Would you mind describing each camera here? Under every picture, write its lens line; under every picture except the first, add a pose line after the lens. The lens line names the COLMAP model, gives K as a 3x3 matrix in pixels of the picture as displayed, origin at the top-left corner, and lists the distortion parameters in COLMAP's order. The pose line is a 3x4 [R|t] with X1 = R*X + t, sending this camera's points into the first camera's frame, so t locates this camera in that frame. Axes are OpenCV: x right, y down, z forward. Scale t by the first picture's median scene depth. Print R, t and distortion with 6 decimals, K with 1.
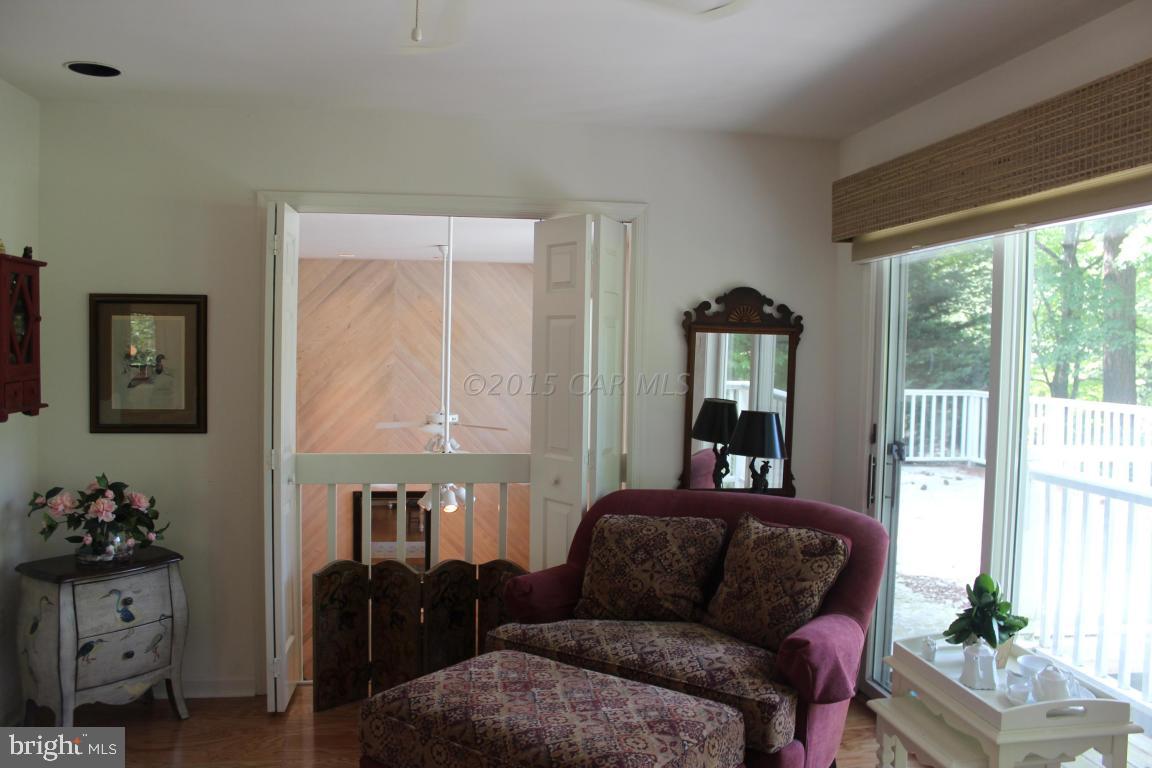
lens RADIAL K [[955.7, 0, 598.5], [0, 955.7, 380.3], [0, 0, 1]] dist [-0.170711, 0.156800]
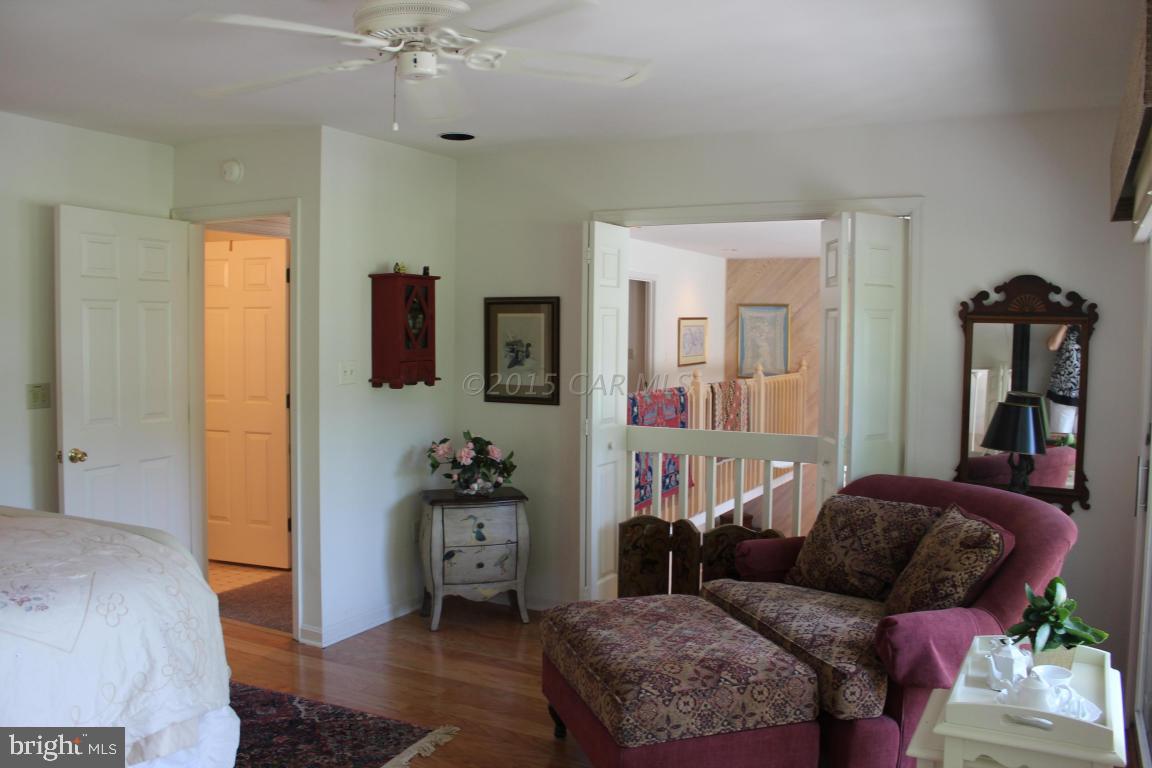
lens RADIAL K [[955.7, 0, 598.5], [0, 955.7, 380.3], [0, 0, 1]] dist [-0.170711, 0.156800]
pose [[0.794741, 0.022841, -0.606519, 0.472684], [-0.020991, 0.999728, 0.010143, 0.009679], [0.606586, 0.004671, 0.795004, -0.003830]]
